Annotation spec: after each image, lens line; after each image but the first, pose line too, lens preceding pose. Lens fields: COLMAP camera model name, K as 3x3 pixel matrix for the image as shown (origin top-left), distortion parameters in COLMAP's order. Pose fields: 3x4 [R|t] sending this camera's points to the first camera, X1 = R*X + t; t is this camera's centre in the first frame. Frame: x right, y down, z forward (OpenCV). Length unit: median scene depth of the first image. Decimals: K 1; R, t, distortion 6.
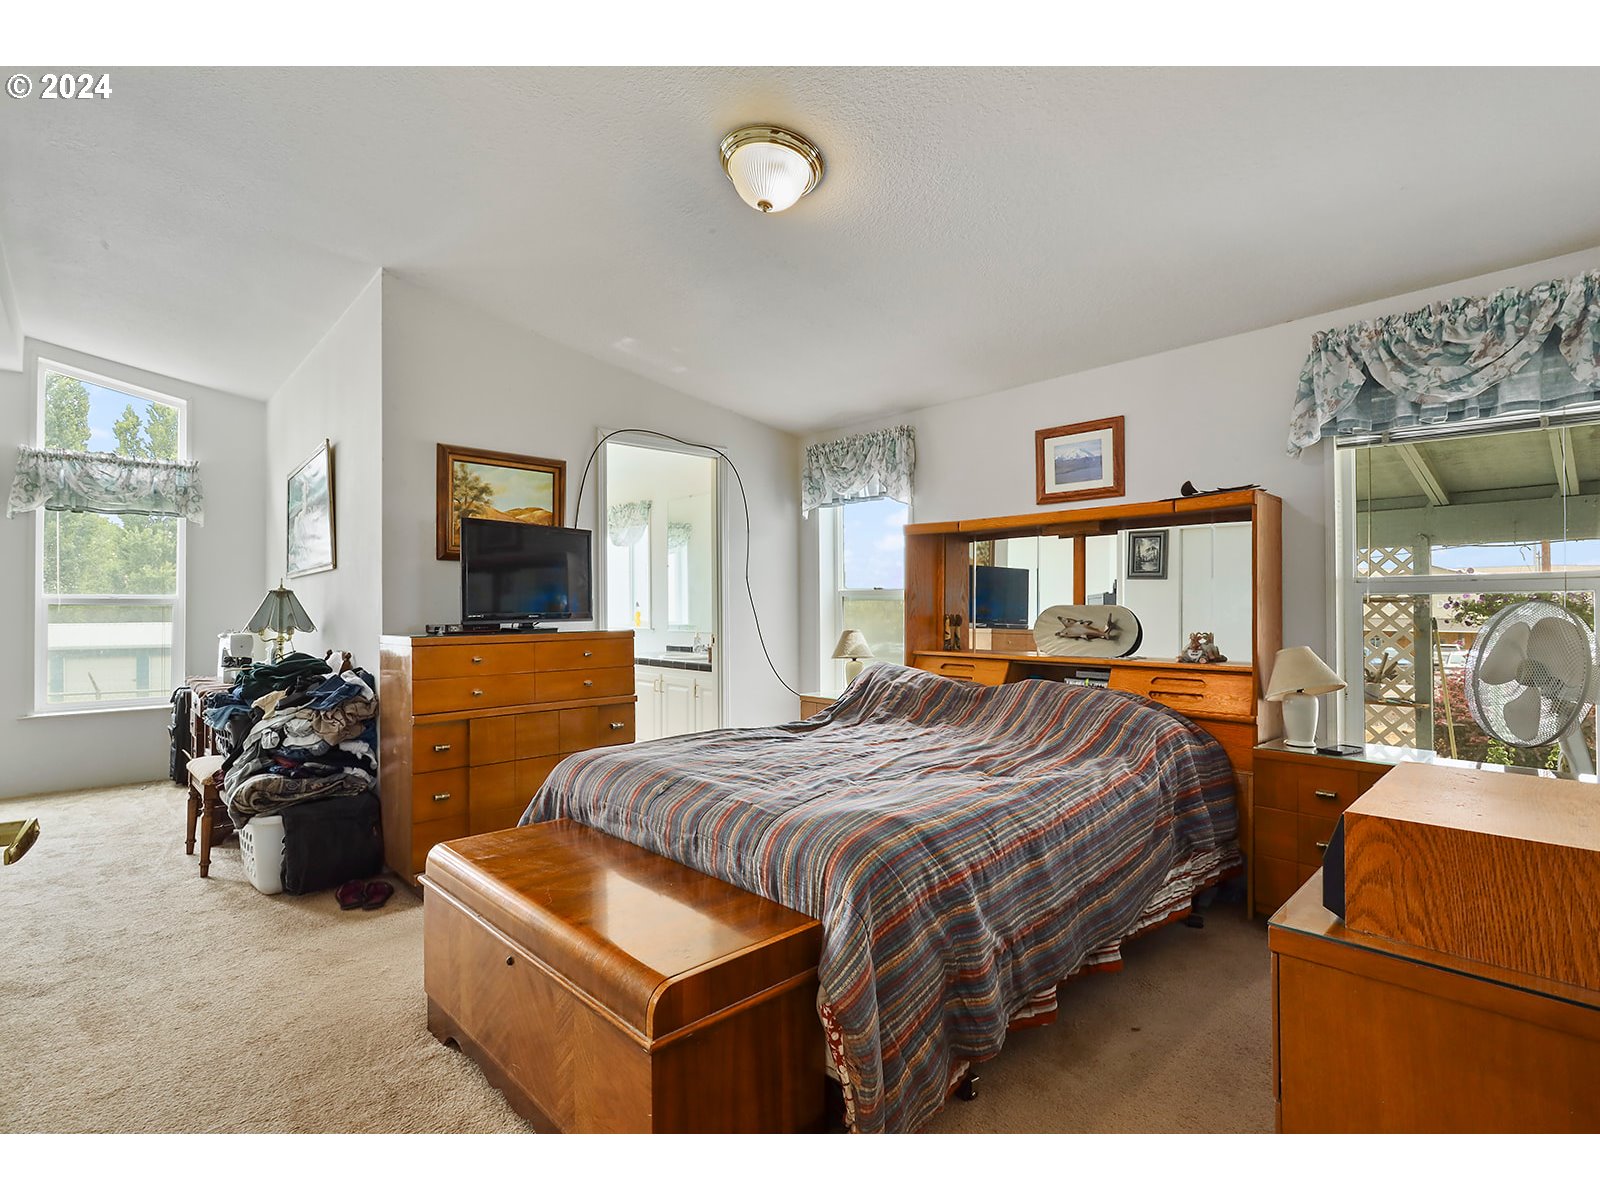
lens RADIAL K [[758.3, 0, 804.2], [0, 758.3, 592.1], [0, 0, 1]] dist [-0.000690, 0.000047]
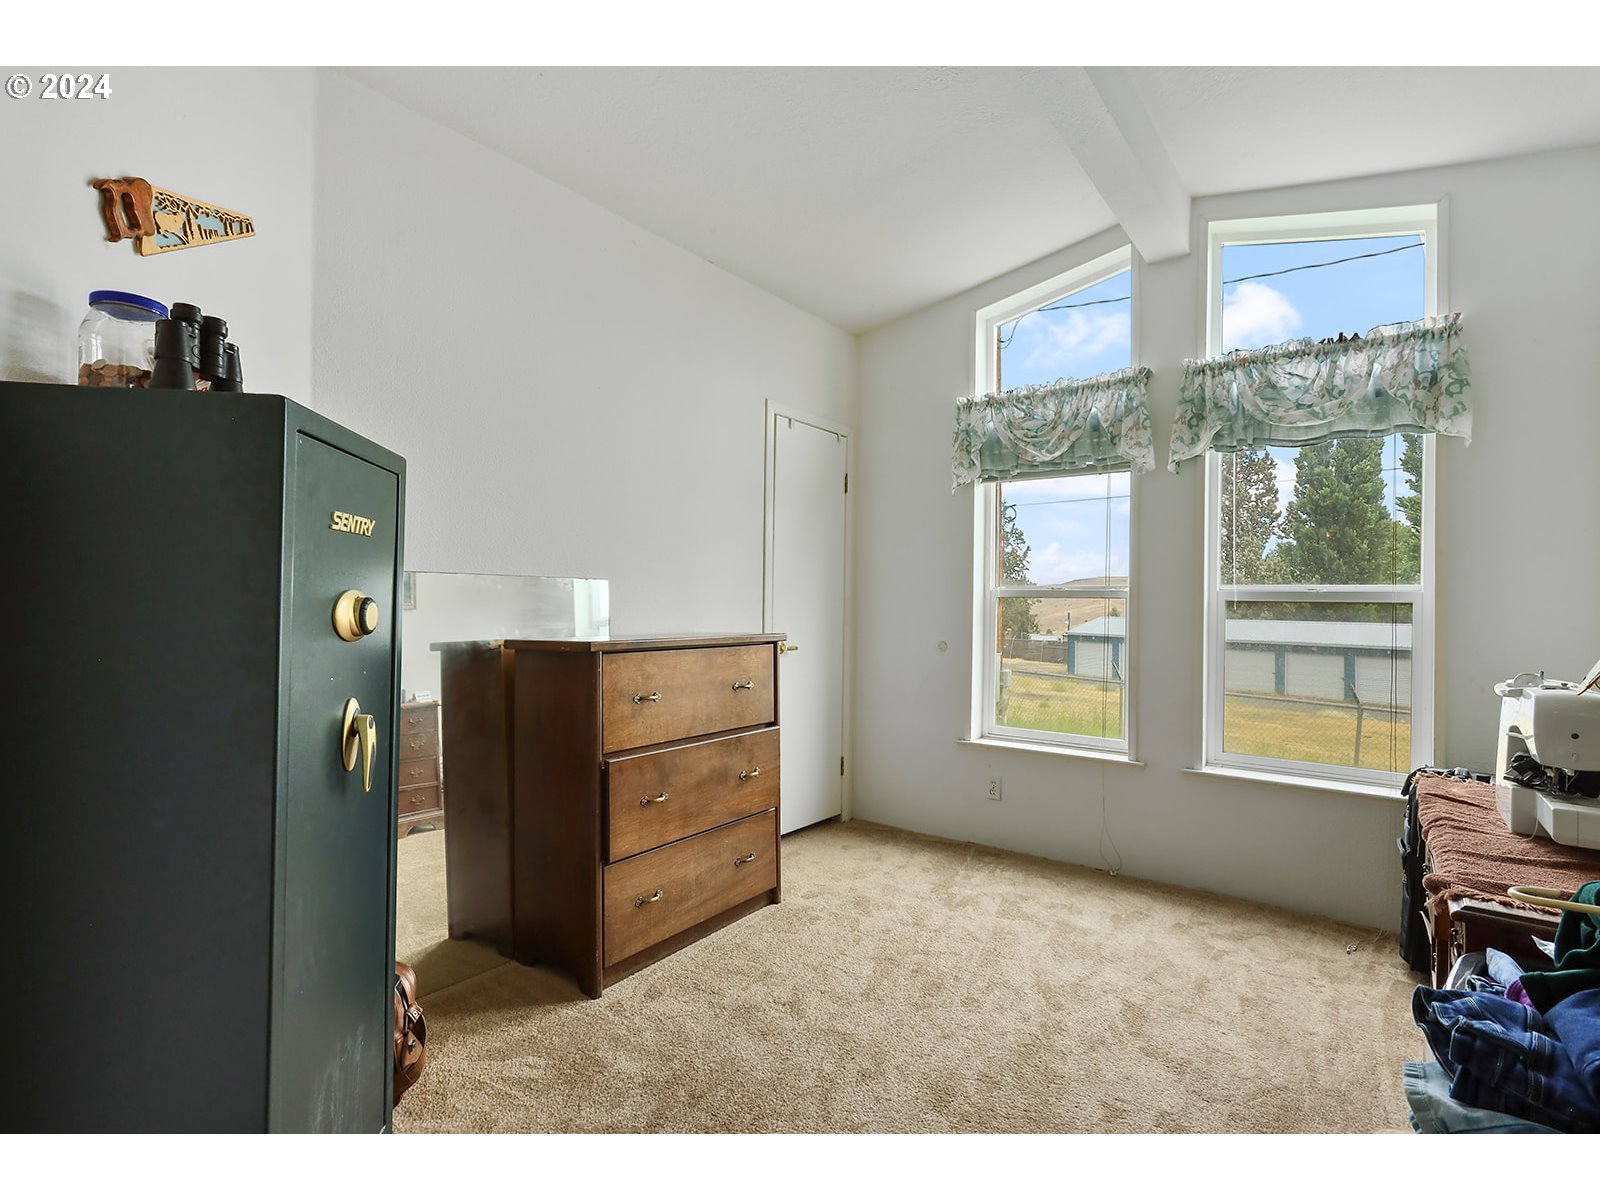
lens RADIAL K [[758.3, 0, 804.2], [0, 758.3, 592.1], [0, 0, 1]] dist [-0.000690, 0.000047]
pose [[0.159078, -0.002642, -0.987262, -0.404054], [-0.004856, 0.999982, -0.003458, 0.013011], [0.987254, 0.005344, 0.159063, 0.531116]]
